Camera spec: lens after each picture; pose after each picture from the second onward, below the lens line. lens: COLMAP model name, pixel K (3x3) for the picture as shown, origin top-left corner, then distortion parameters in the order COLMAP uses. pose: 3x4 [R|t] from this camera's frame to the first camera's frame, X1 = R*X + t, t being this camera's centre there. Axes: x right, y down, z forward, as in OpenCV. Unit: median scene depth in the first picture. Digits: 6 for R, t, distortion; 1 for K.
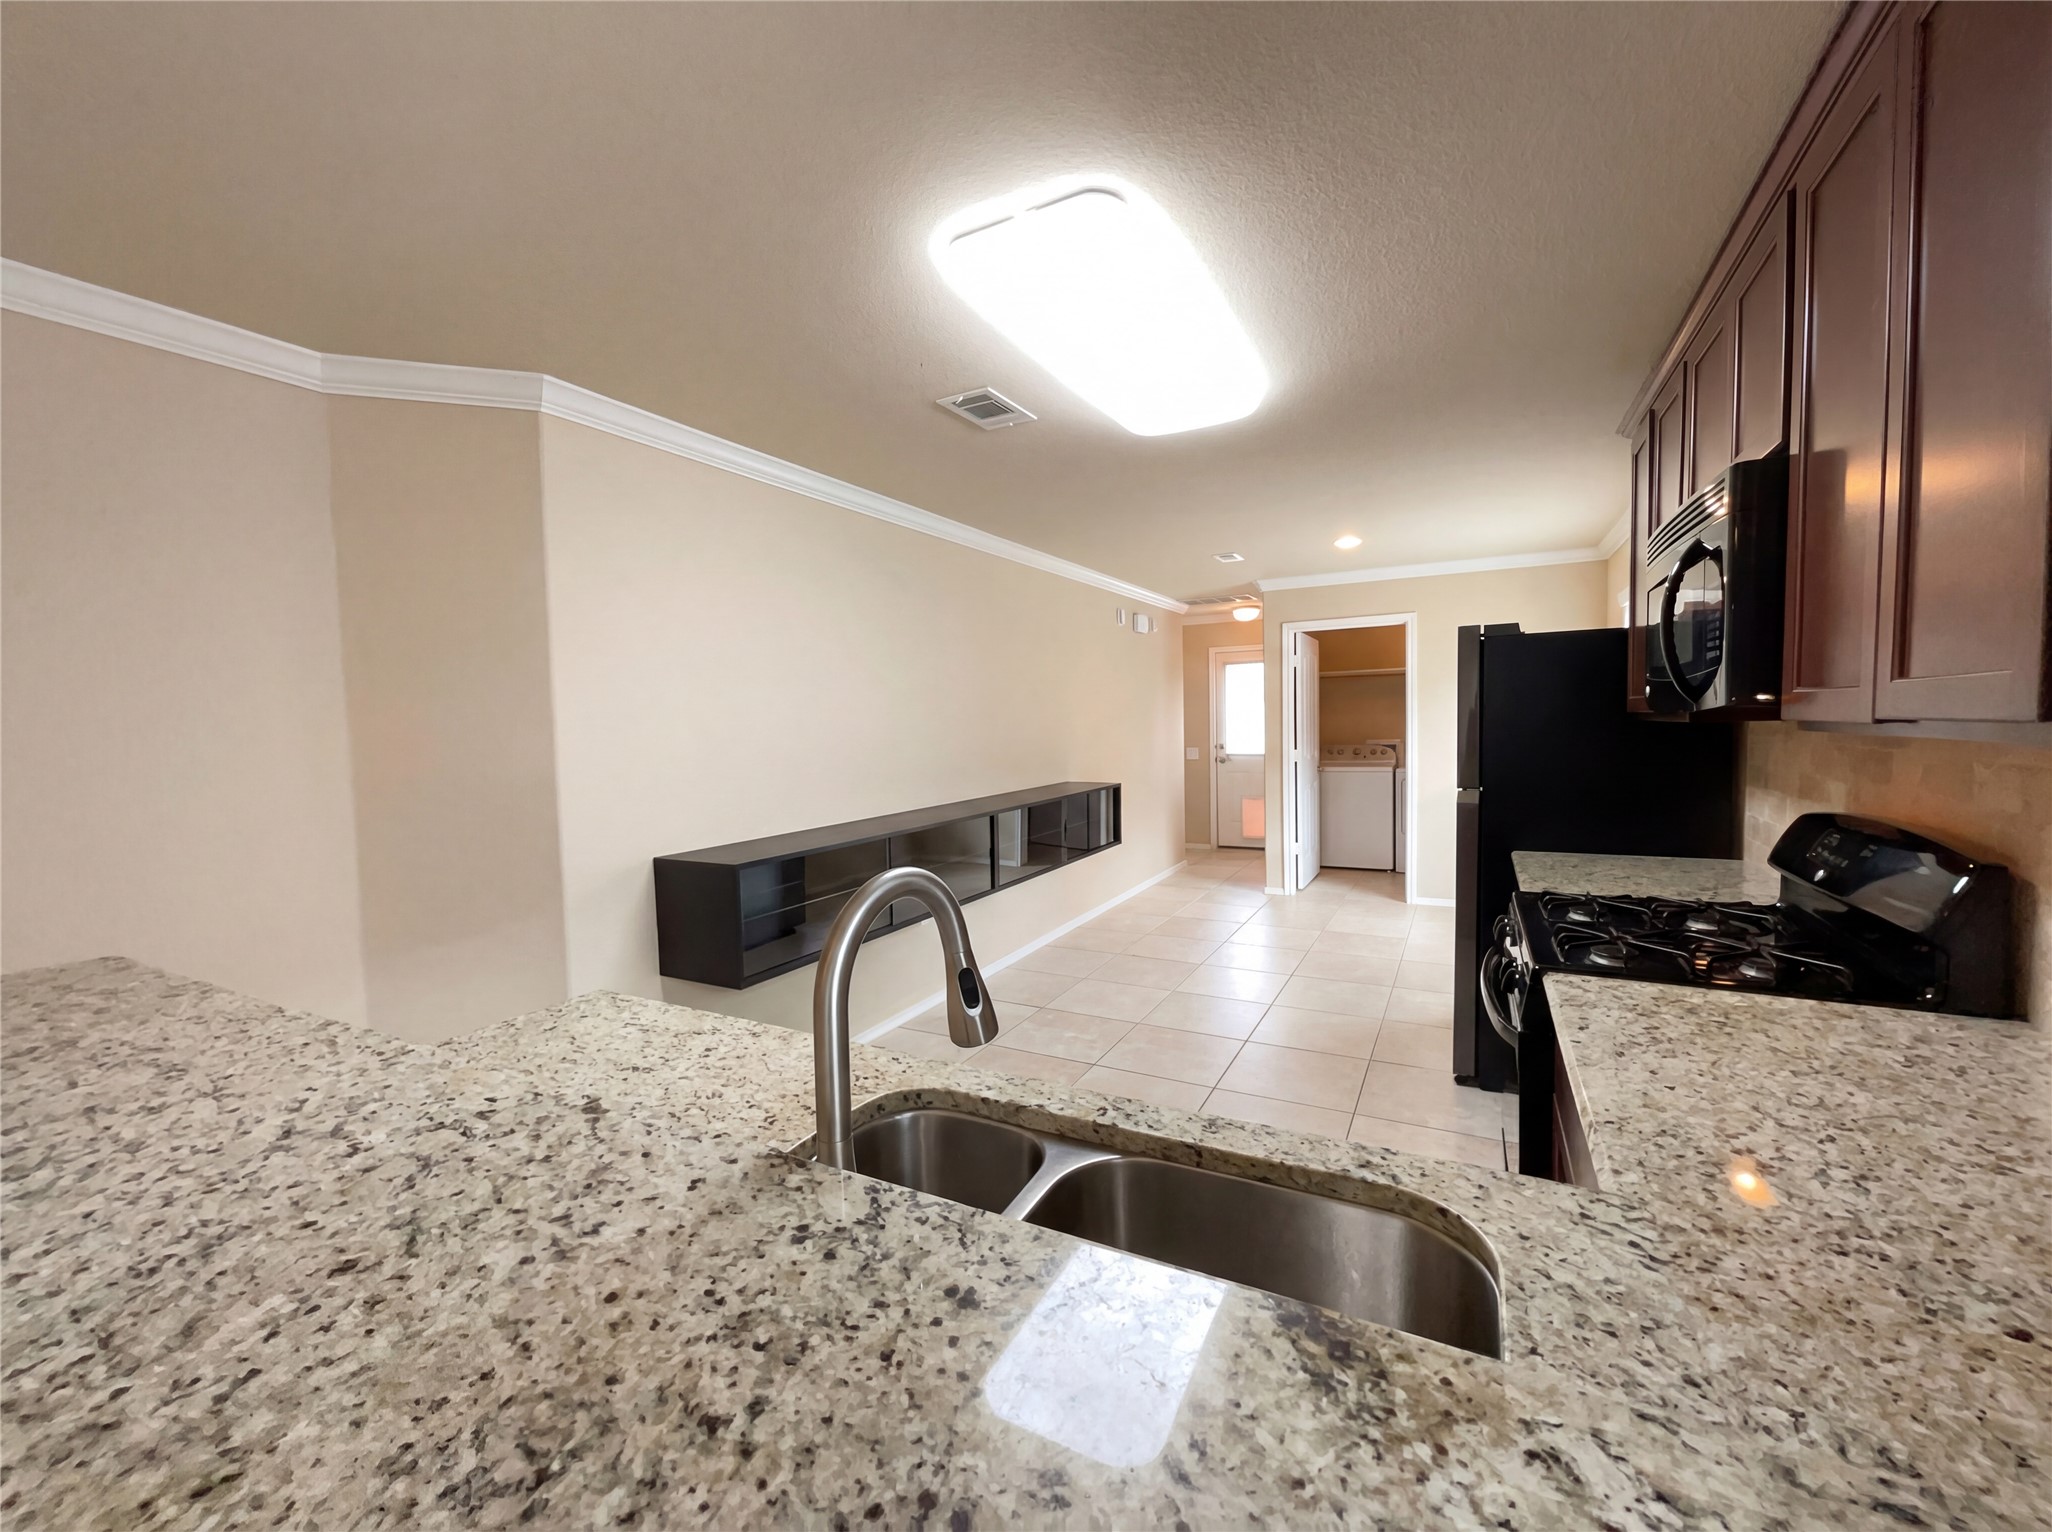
lens RADIAL K [[830.0, 0, 1027.4], [0, 830.0, 764.9], [0, 0, 1]] dist [0.000541, 0.000457]
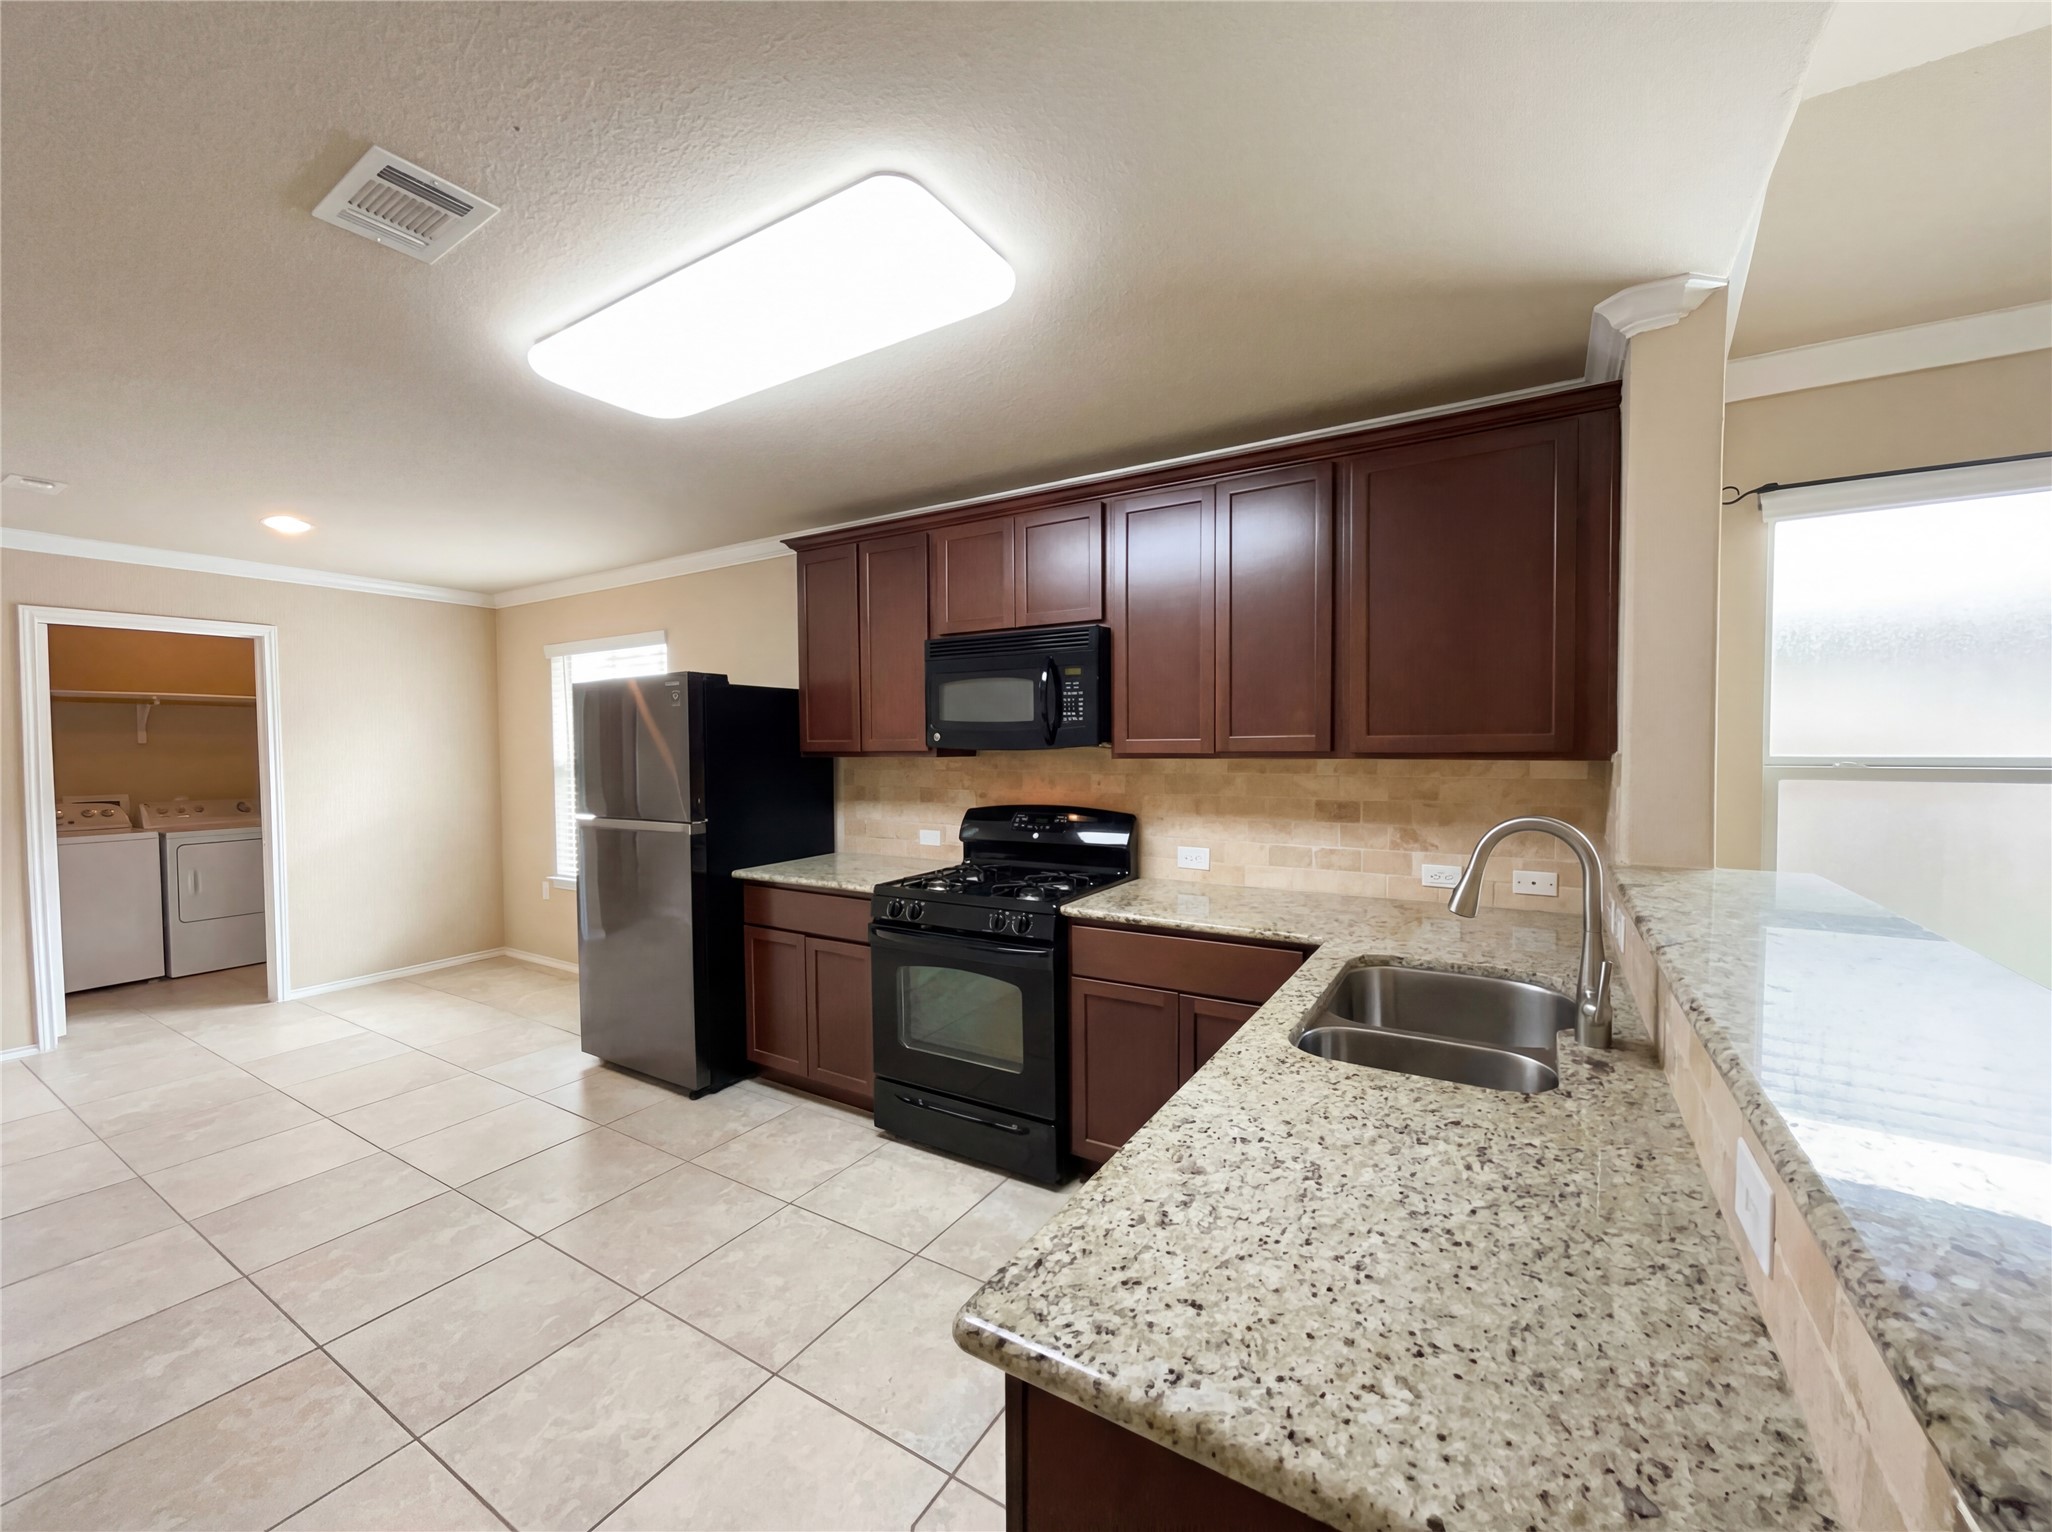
lens RADIAL K [[830.0, 0, 1027.4], [0, 830.0, 764.9], [0, 0, 1]] dist [0.000541, 0.000457]
pose [[0.064001, -0.007354, 0.997923, -0.316029], [0.067554, 0.997711, 0.003020, -0.009748], [-0.995661, 0.067220, 0.064351, 0.297974]]
